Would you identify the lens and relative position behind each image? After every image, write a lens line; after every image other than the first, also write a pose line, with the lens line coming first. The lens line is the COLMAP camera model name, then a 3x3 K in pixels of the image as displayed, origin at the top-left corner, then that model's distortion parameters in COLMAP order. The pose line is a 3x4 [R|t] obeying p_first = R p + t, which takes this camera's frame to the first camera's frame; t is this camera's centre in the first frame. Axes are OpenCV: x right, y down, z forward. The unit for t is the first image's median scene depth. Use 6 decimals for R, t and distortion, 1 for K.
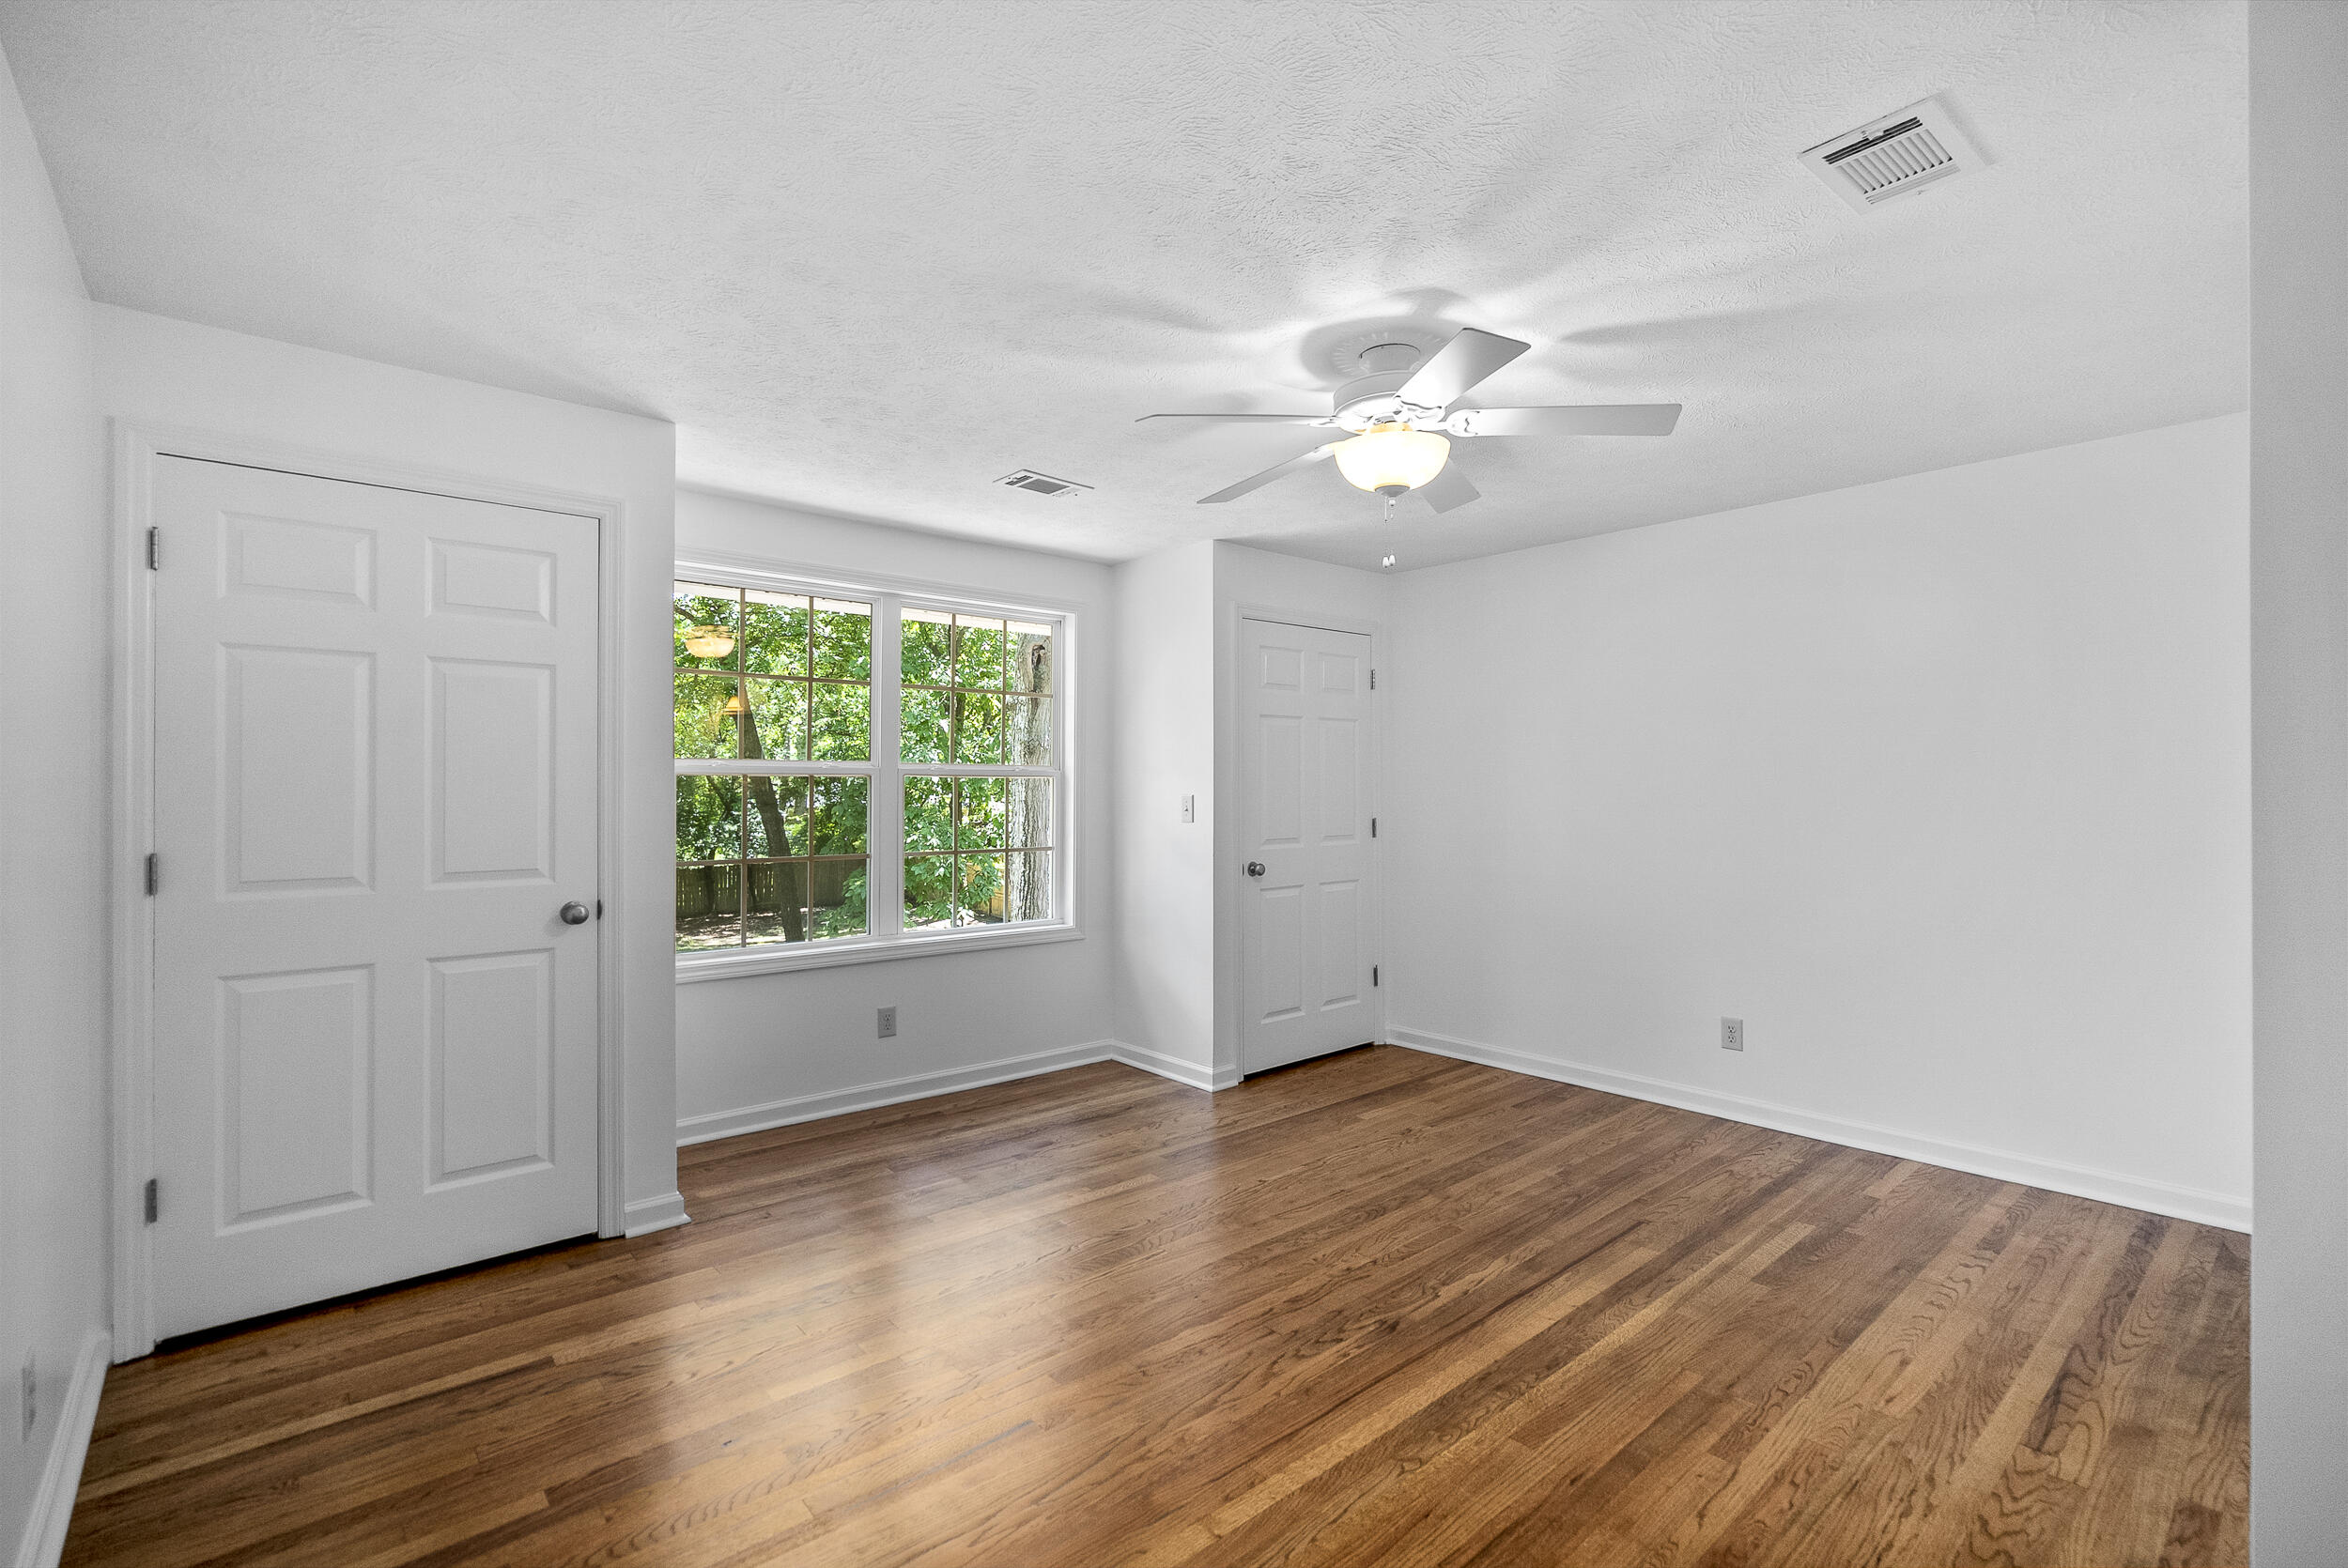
lens RADIAL K [[1060.6, 0, 1184.1], [0, 1060.6, 780.3], [0, 0, 1]] dist [-0.007621, 0.001020]
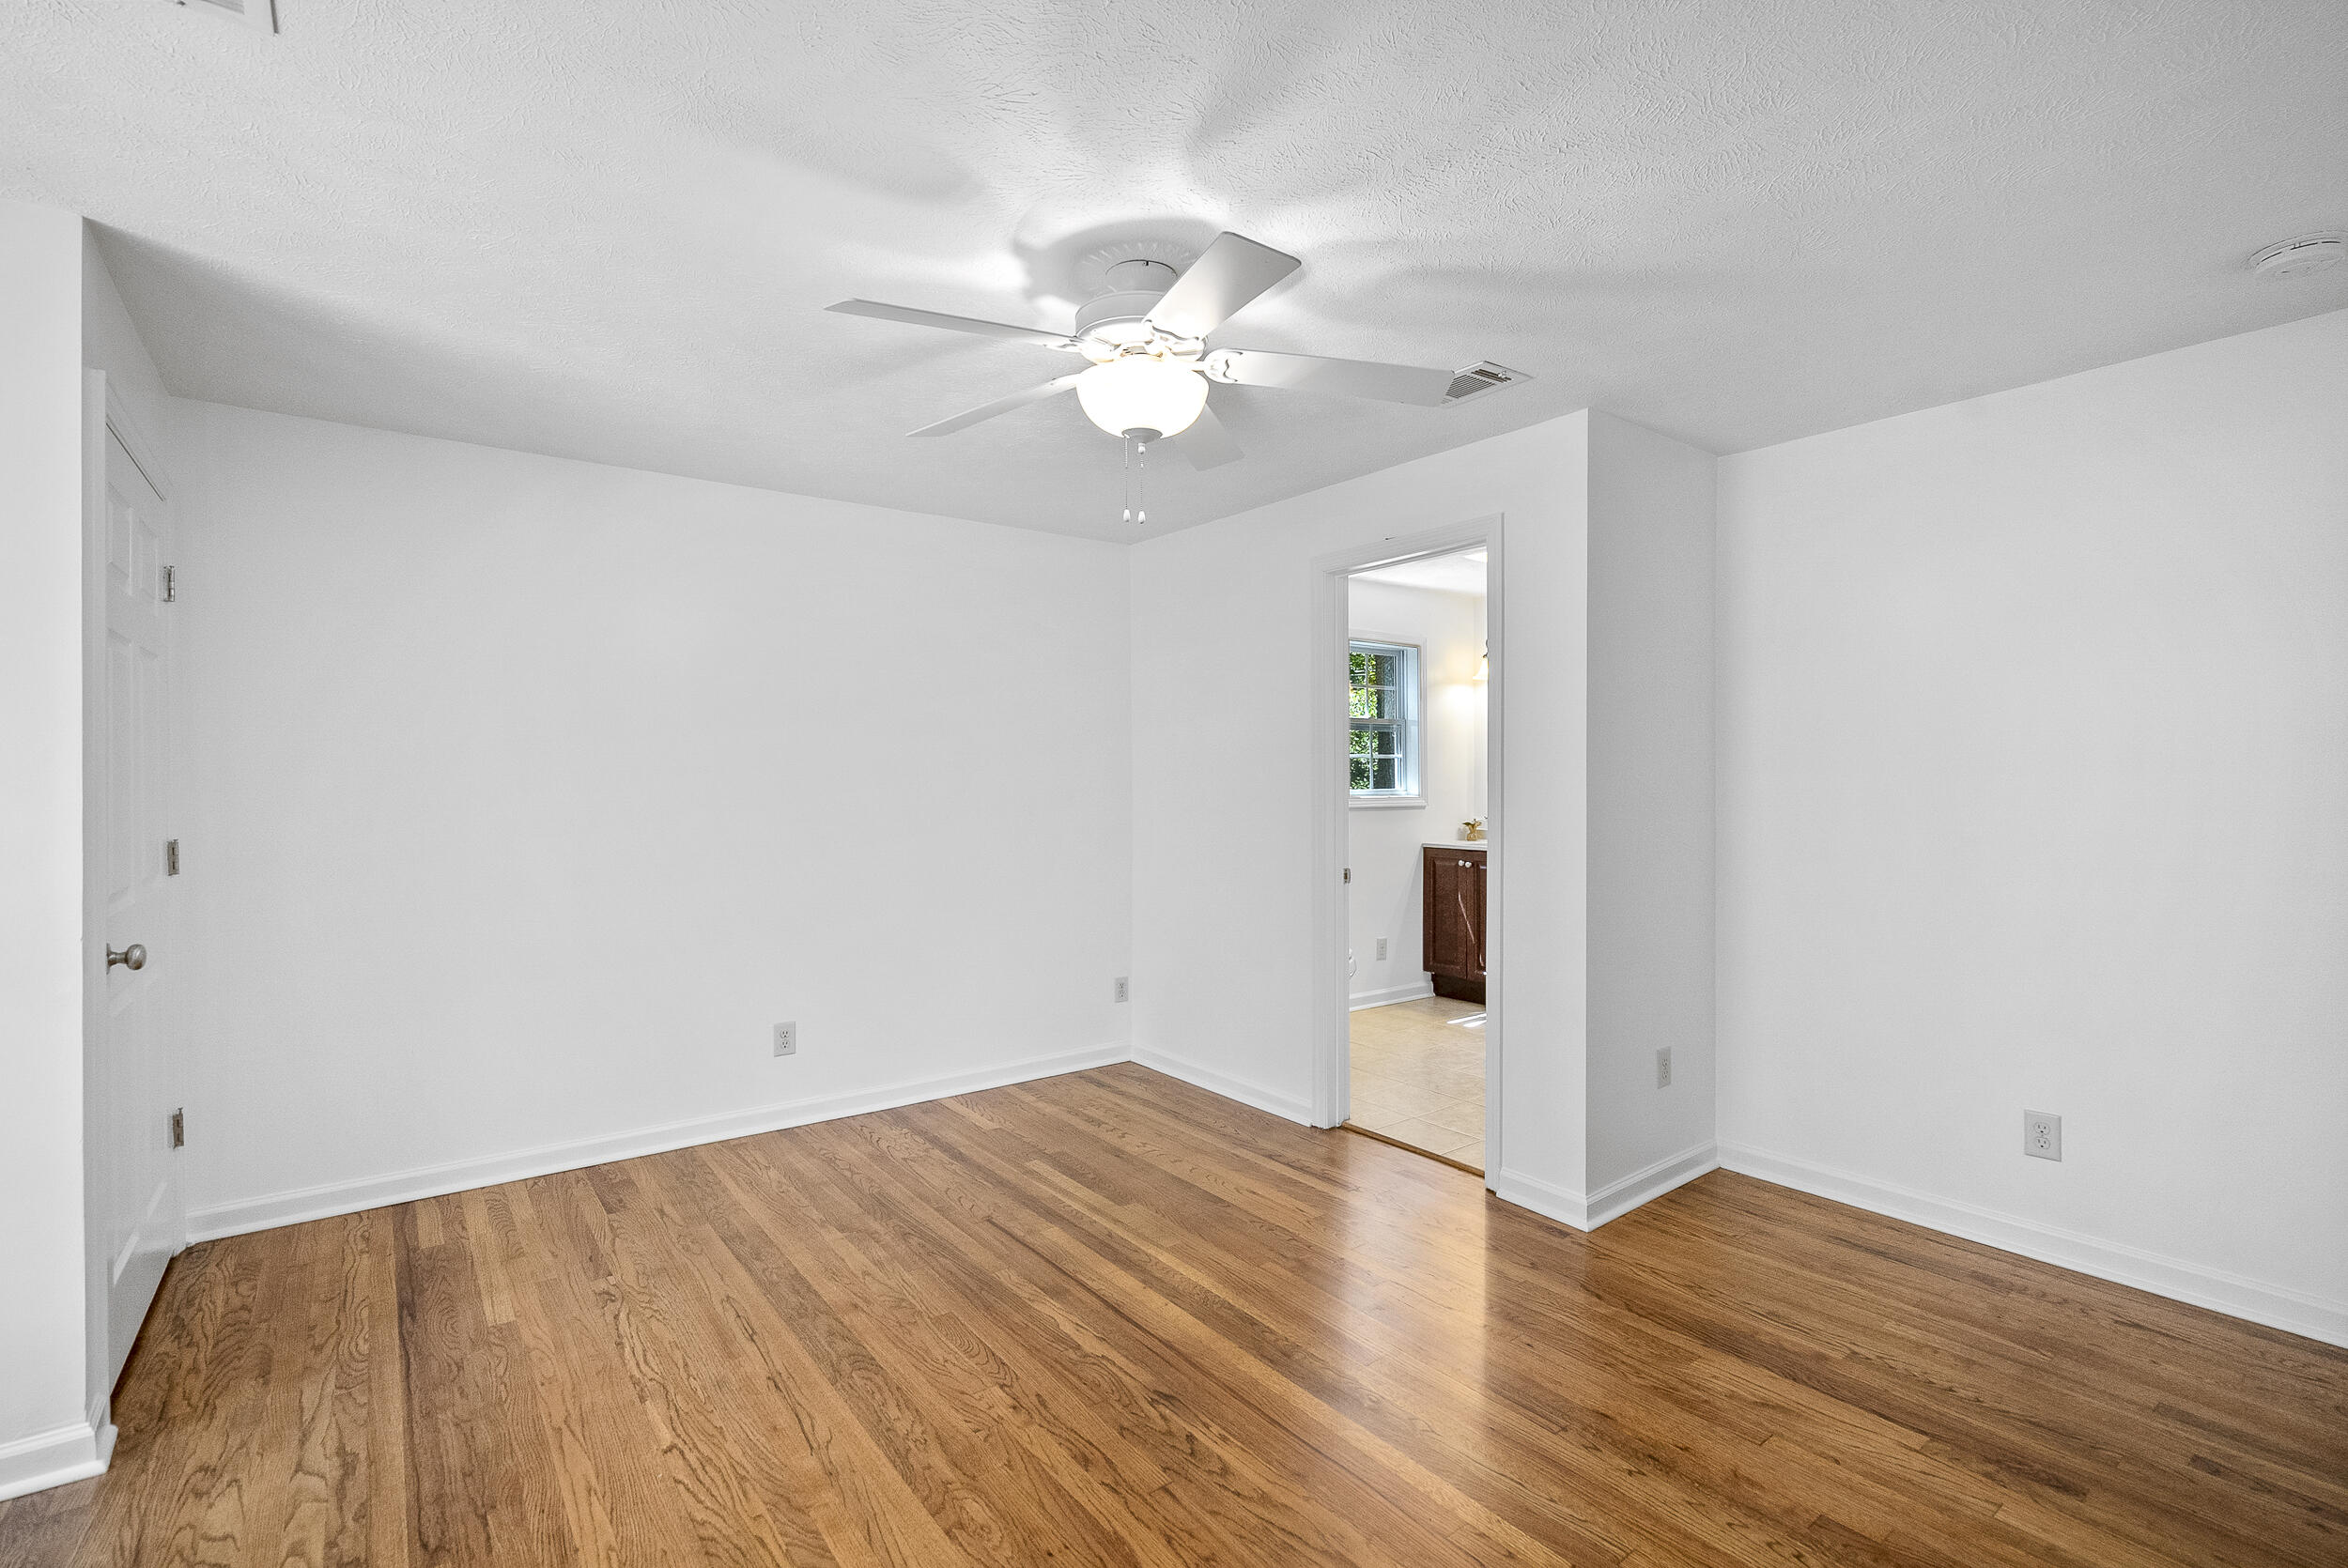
lens RADIAL K [[1060.6, 0, 1184.1], [0, 1060.6, 780.3], [0, 0, 1]] dist [-0.007621, 0.001020]
pose [[0.068691, 0.002363, 0.997635, -0.532063], [-0.005744, 0.999982, -0.001973, 0.005142], [-0.997621, -0.005595, 0.068704, 0.726157]]
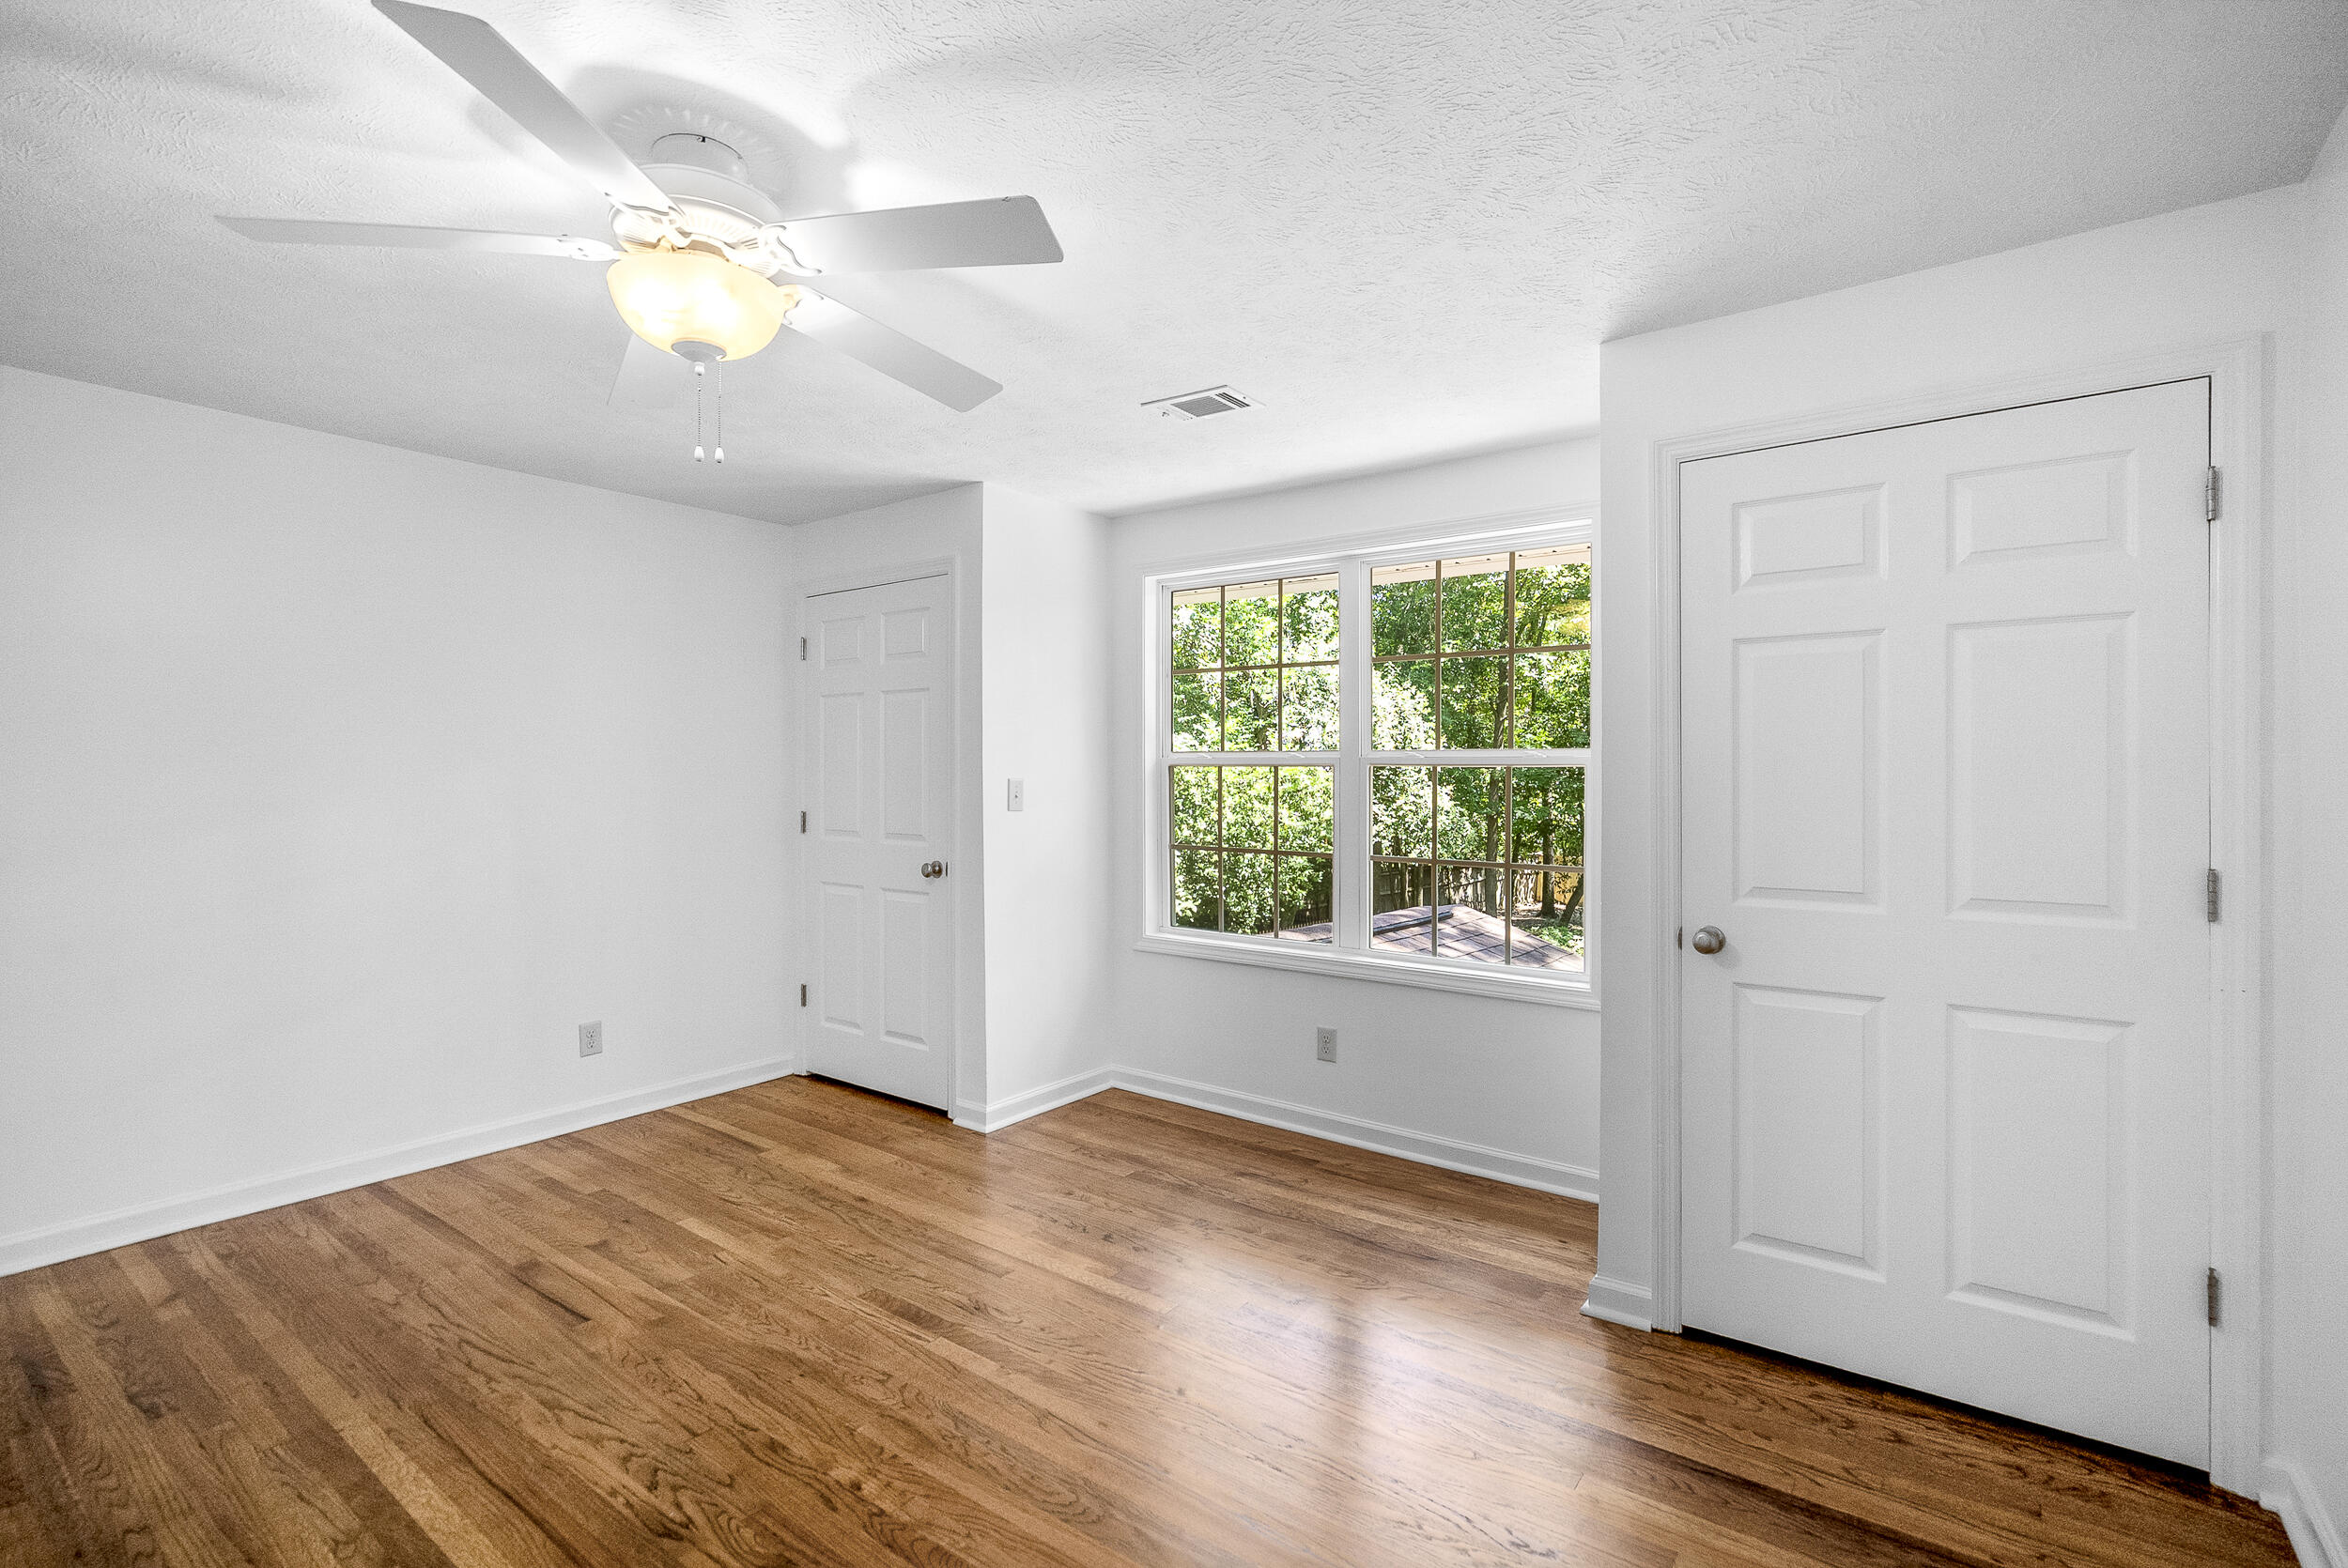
lens RADIAL K [[1060.6, 0, 1184.1], [0, 1060.6, 780.3], [0, 0, 1]] dist [-0.007621, 0.001020]
pose [[0.207921, 0.001522, -0.978144, 0.756045], [0.002962, 0.999993, 0.002186, 0.005290], [0.978141, -0.003352, 0.207916, 0.935132]]
